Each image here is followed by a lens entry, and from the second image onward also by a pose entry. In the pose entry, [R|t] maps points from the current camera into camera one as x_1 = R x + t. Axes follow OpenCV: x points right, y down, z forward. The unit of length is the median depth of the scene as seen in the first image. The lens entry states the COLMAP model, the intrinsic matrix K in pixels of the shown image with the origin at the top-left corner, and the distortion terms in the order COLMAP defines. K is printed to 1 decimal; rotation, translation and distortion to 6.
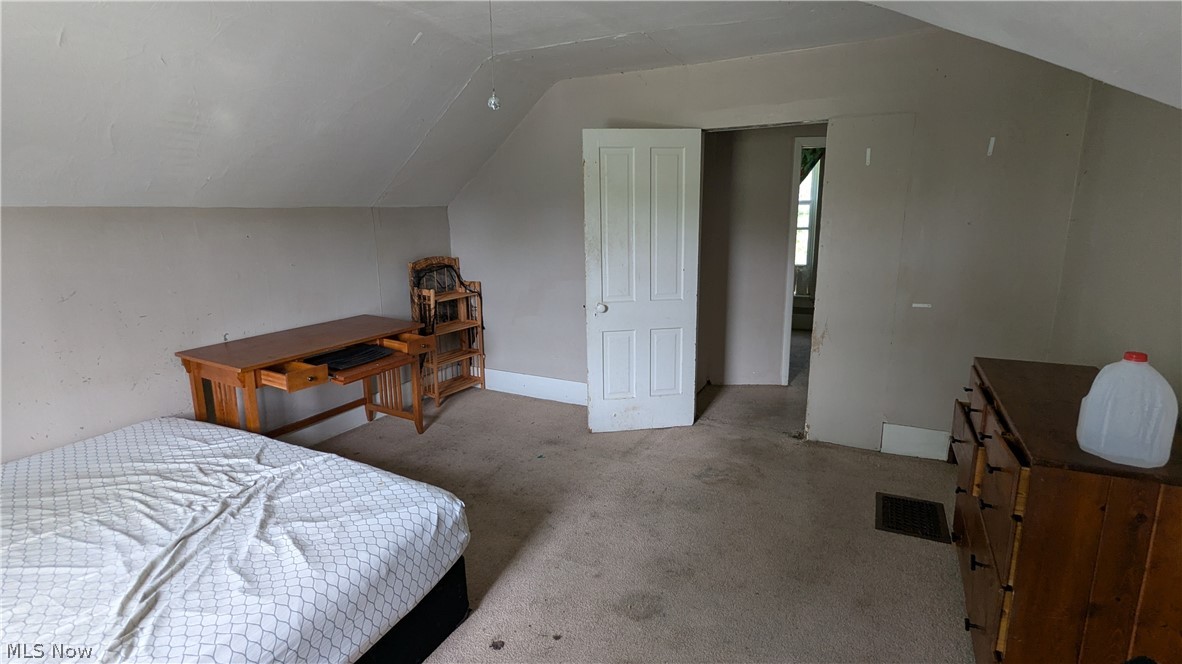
lens RADIAL K [[553.6, 0, 592.5], [0, 553.6, 329.8], [0, 0, 1]] dist [0.002480, 0.000338]
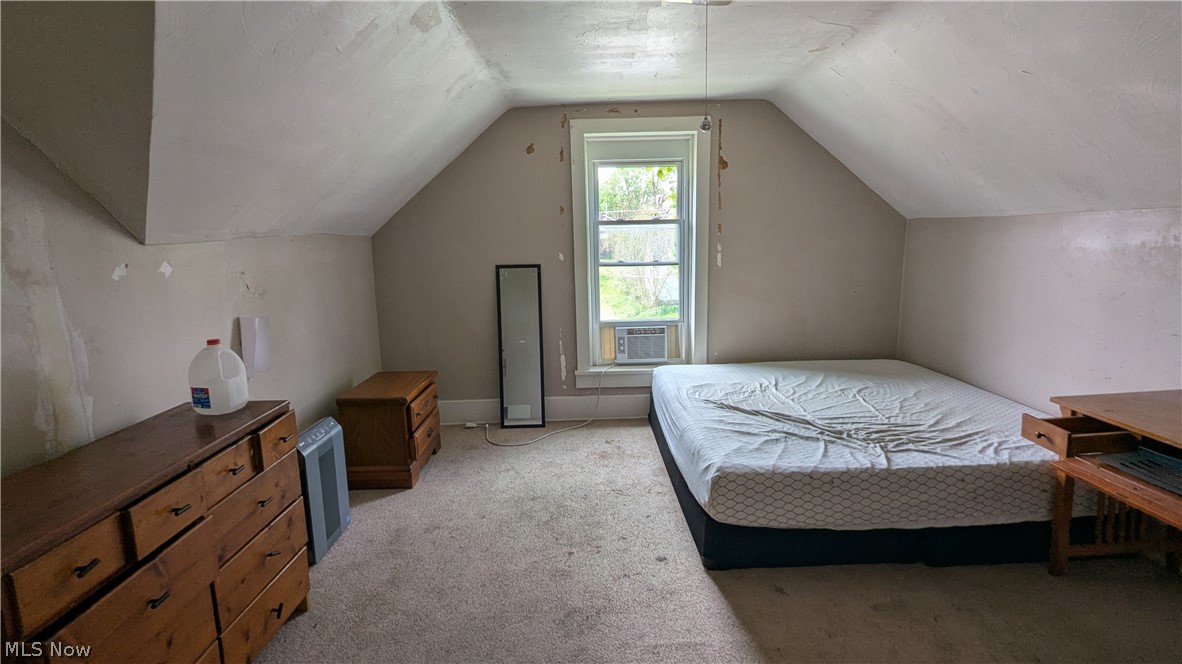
lens RADIAL K [[553.6, 0, 593.5], [0, 553.6, 329.4], [0, 0, 1]] dist [0.002480, 0.000338]
pose [[-0.881498, 0.116246, -0.457655, 0.530091], [-0.051211, 0.939969, 0.337395, -0.393774], [0.469402, 0.320850, -0.822628, 1.912433]]
